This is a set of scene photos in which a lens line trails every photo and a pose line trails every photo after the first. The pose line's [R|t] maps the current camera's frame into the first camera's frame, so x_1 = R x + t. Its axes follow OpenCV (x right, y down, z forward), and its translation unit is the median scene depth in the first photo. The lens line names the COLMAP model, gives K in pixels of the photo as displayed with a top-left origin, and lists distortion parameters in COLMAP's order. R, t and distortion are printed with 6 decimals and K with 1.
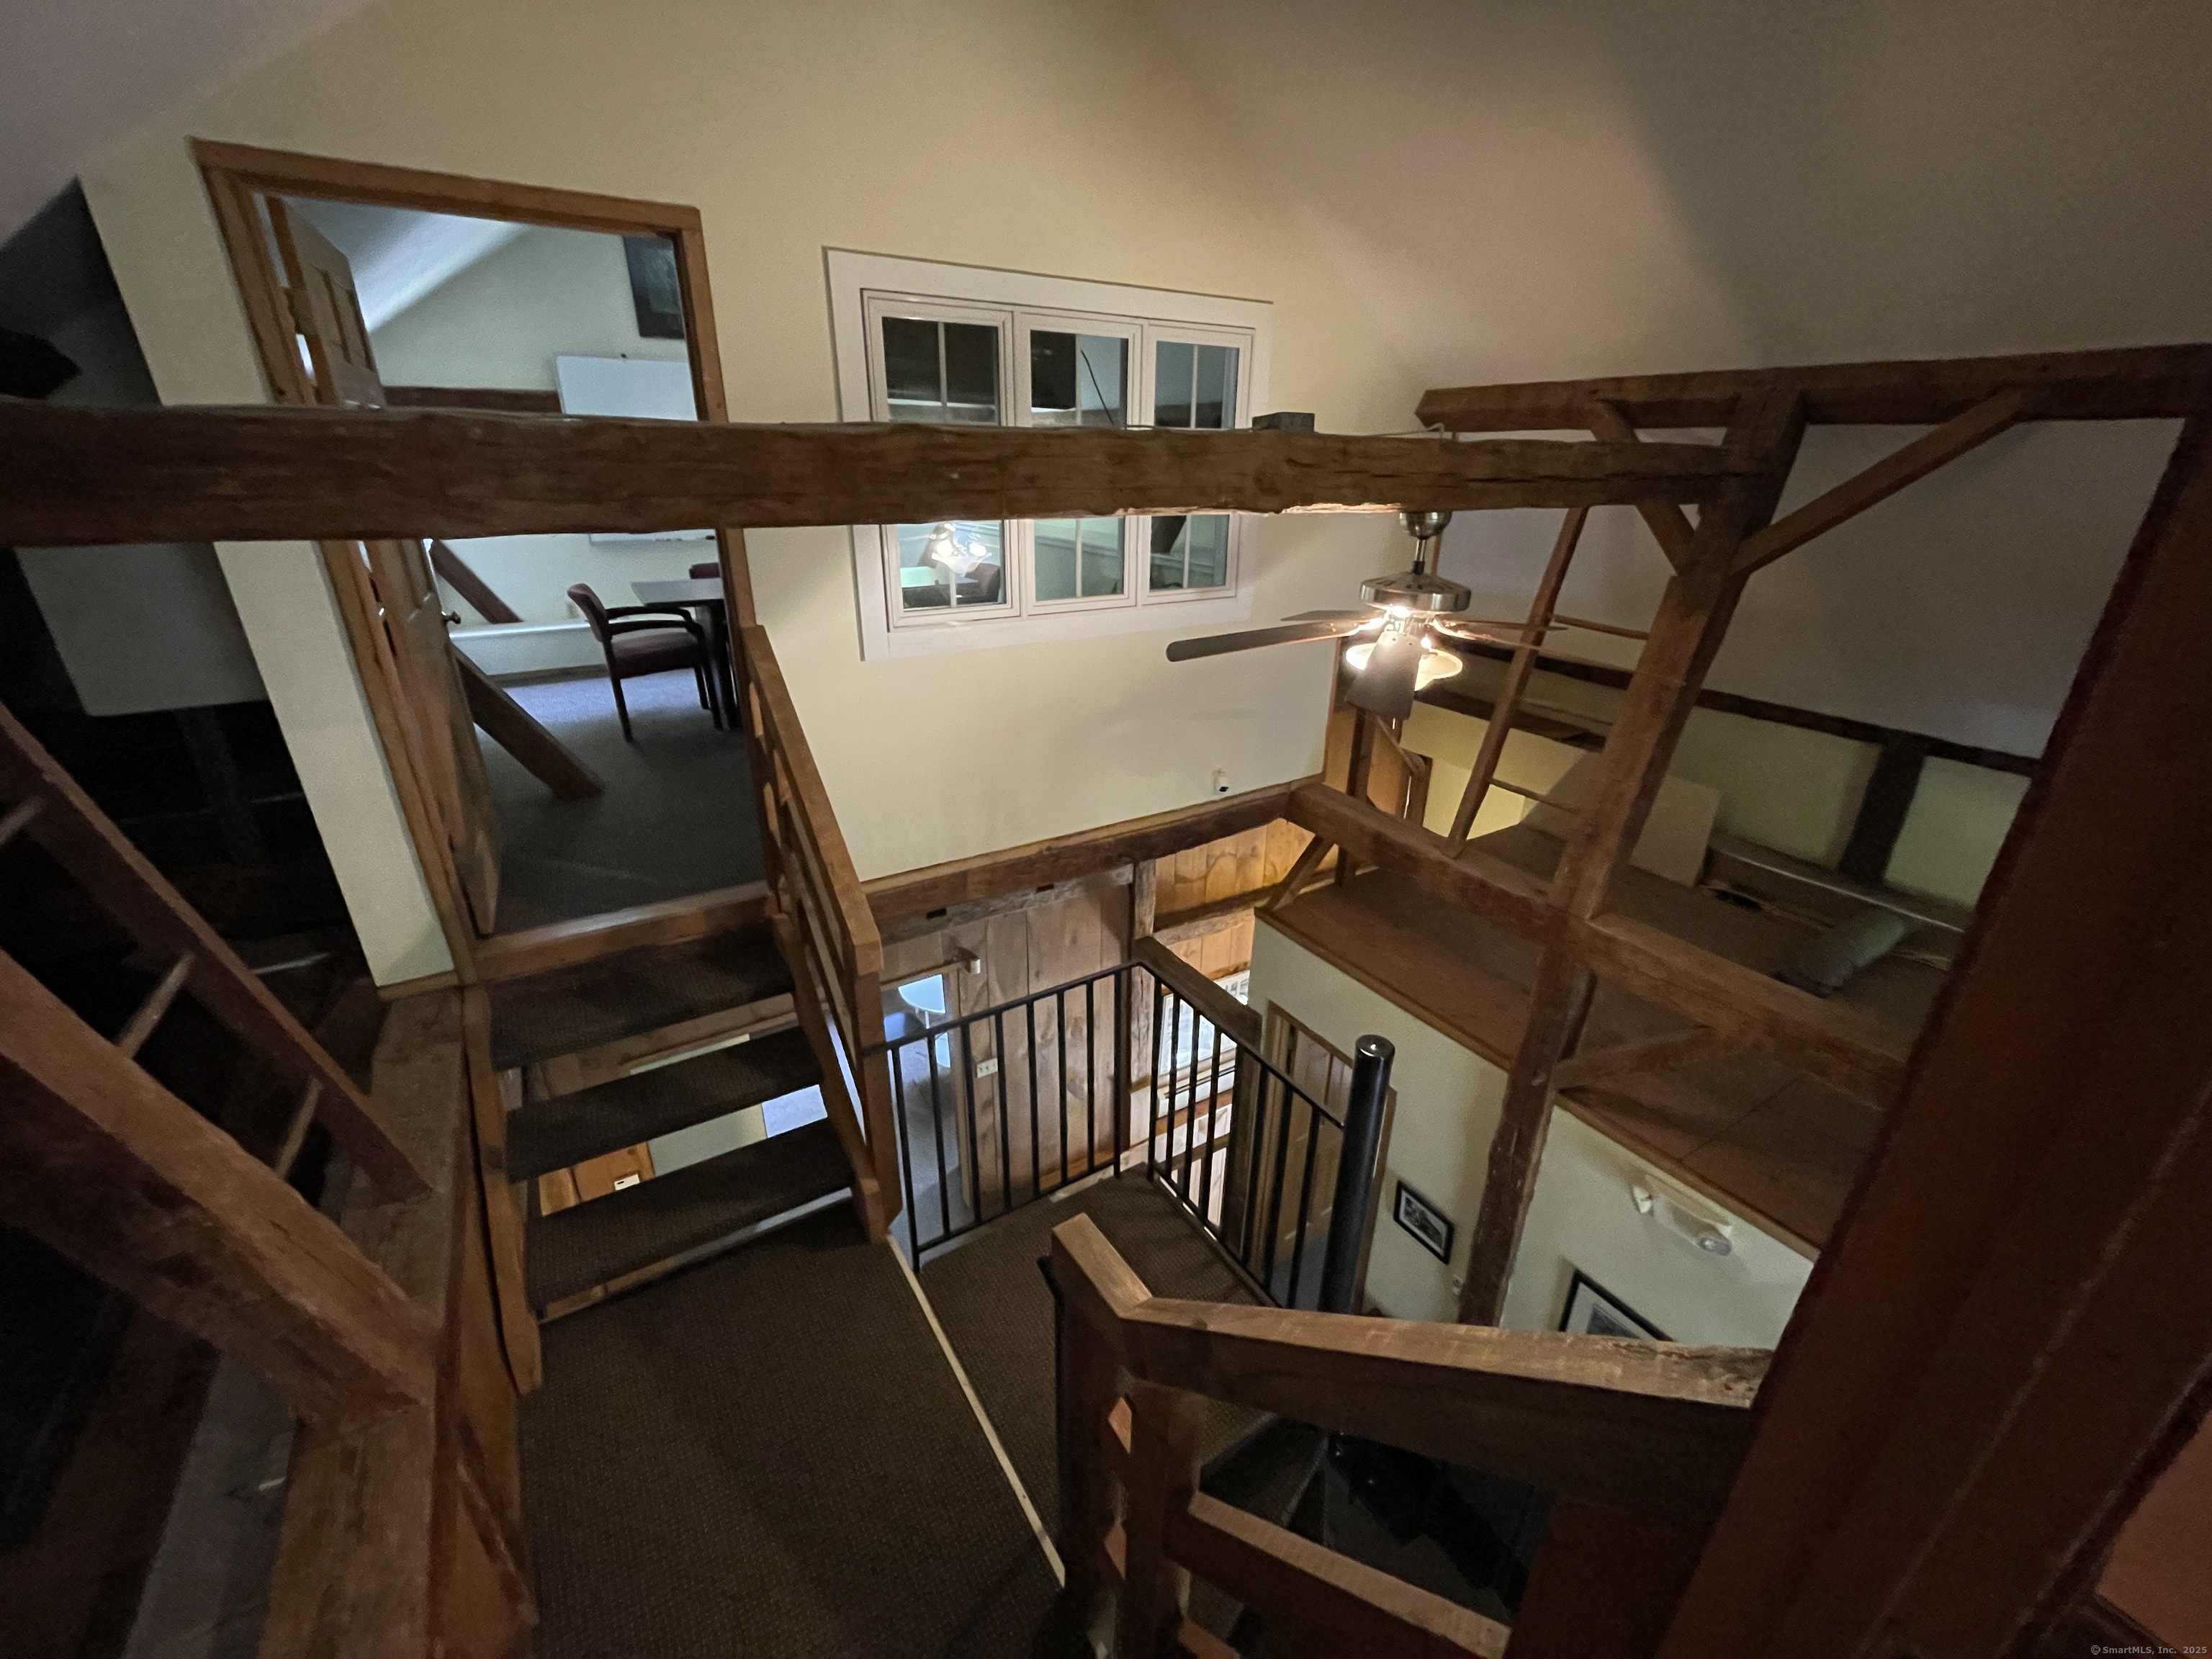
lens RADIAL K [[899.2, 0, 1106.0], [0, 899.2, 829.5], [0, 0, 1]] dist [-0.003001, -0.000062]
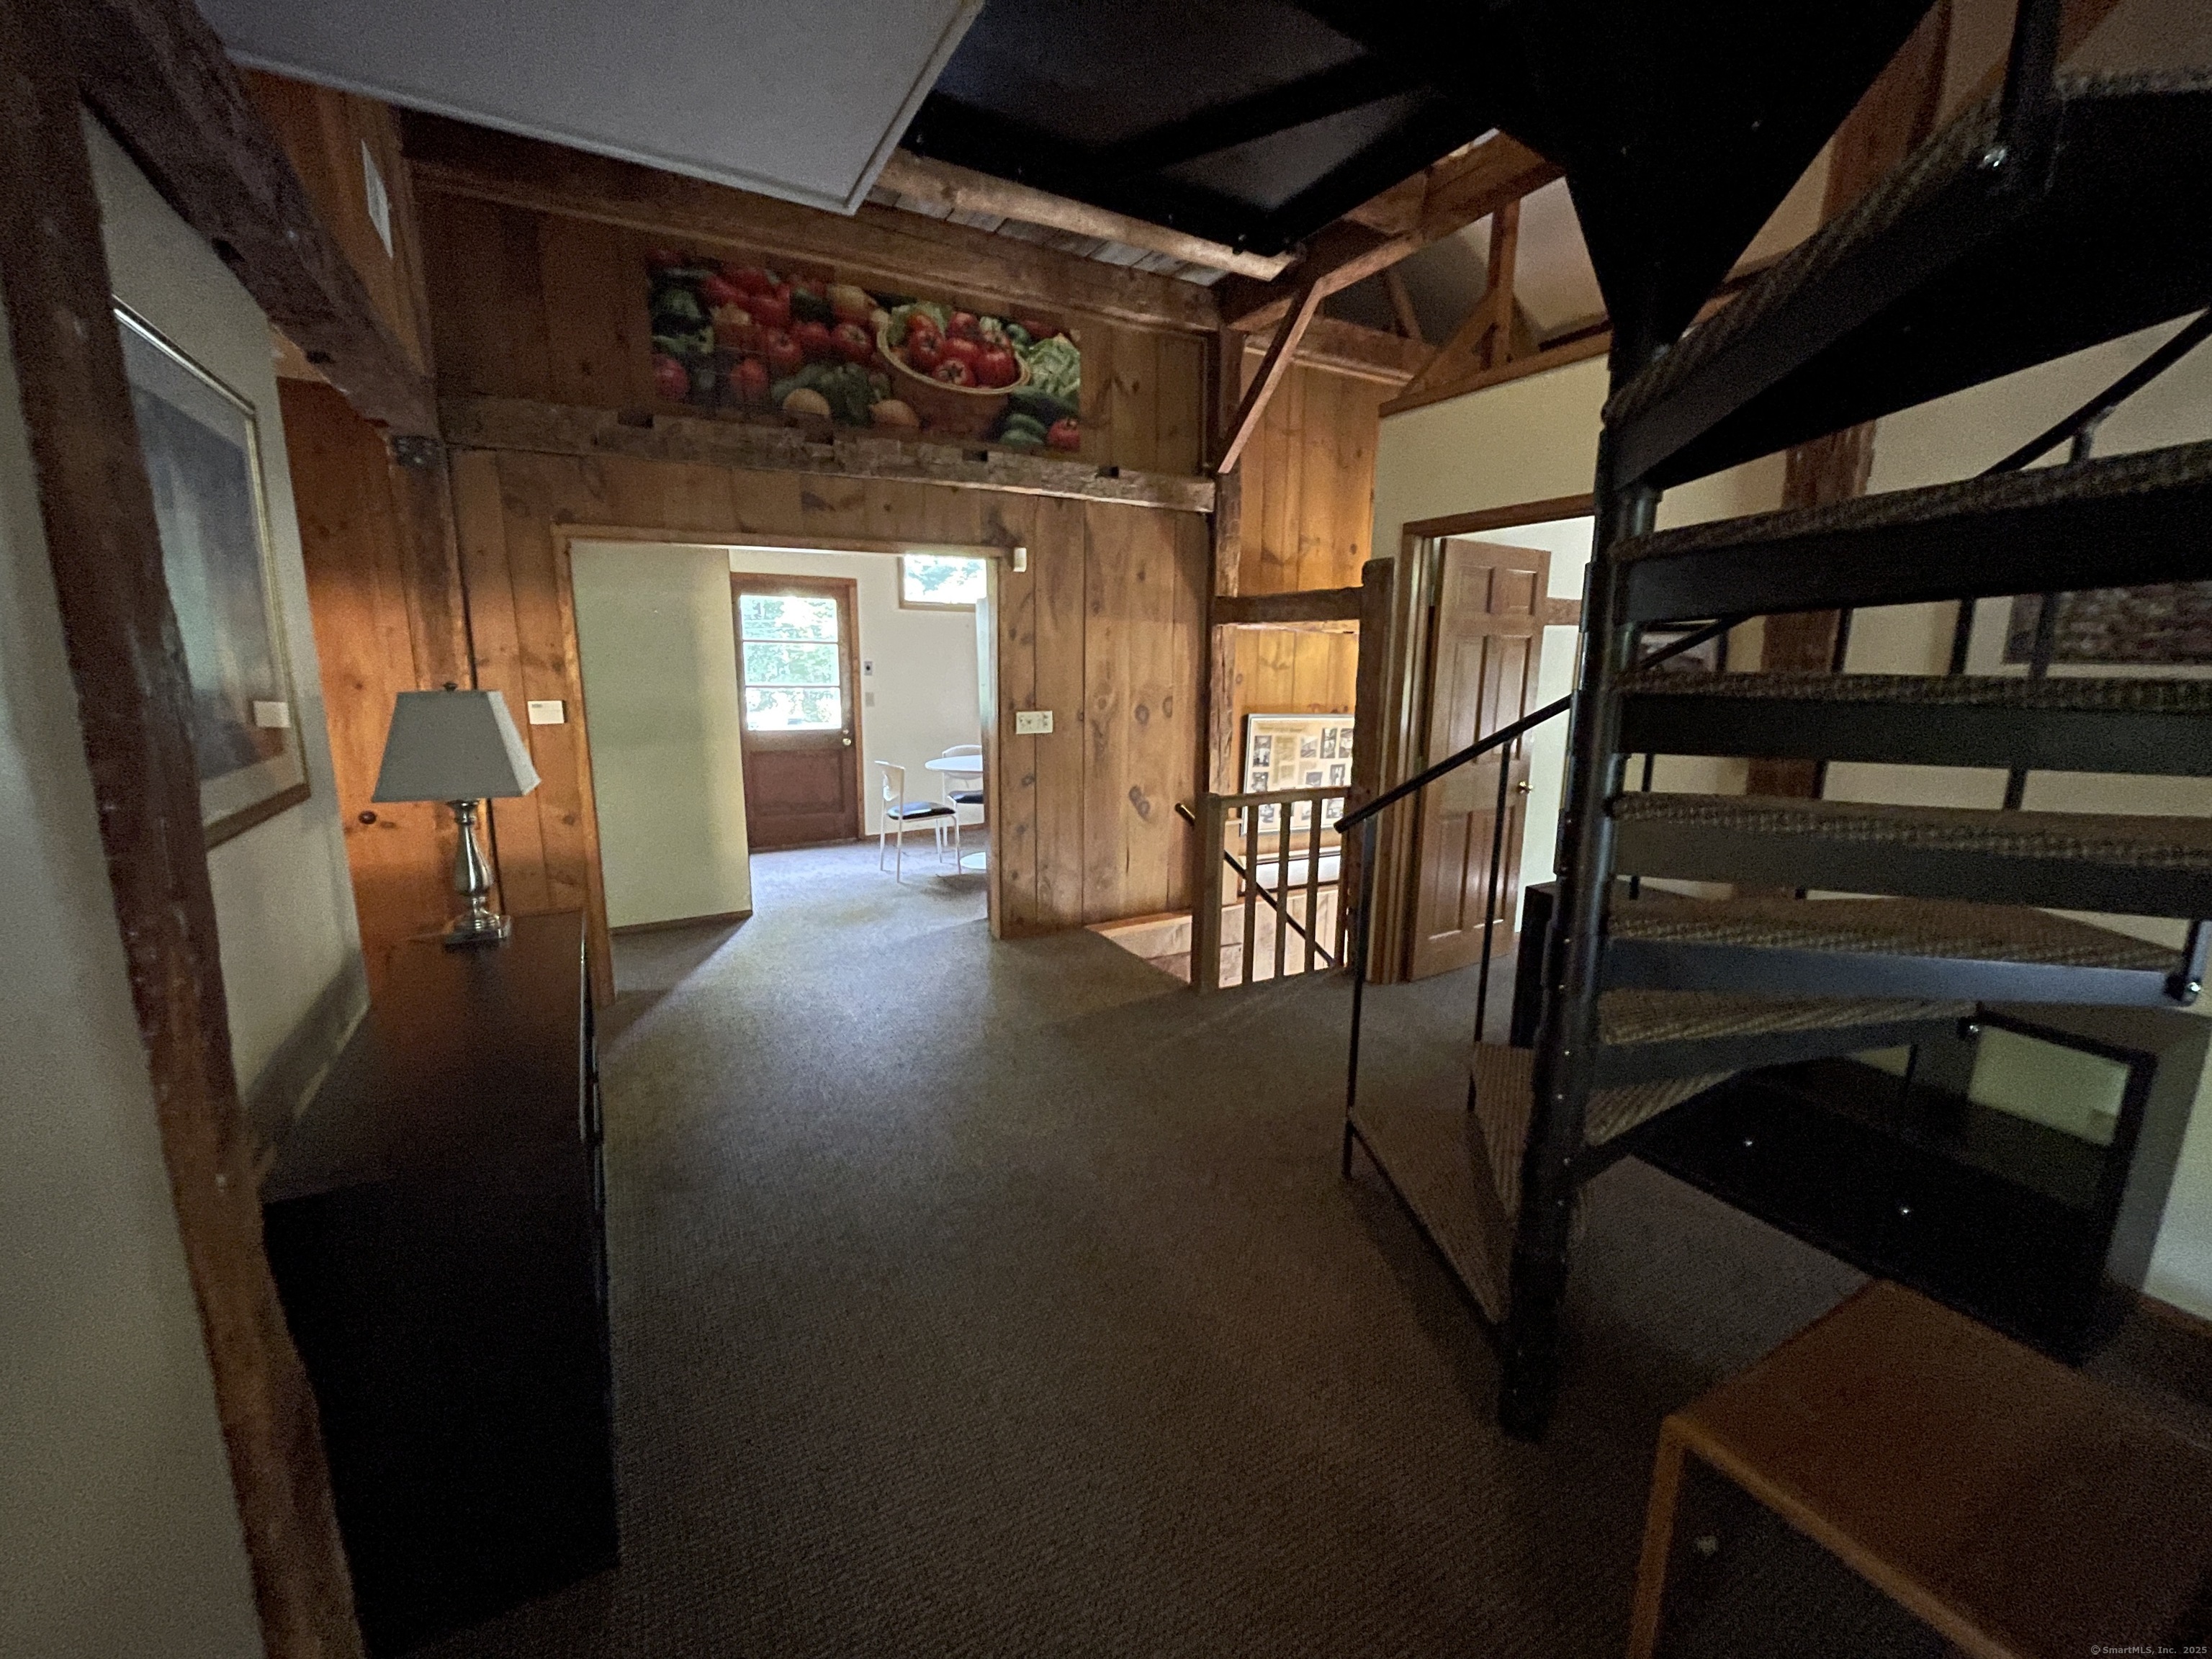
lens RADIAL K [[899.2, 0, 1106.0], [0, 899.2, 829.5], [0, 0, 1]] dist [-0.003001, -0.000062]
pose [[0.998435, 0.007657, -0.055392, -0.020876], [-0.019467, 0.976211, -0.215946, 0.525196], [0.052420, 0.216687, 0.974833, 0.262324]]
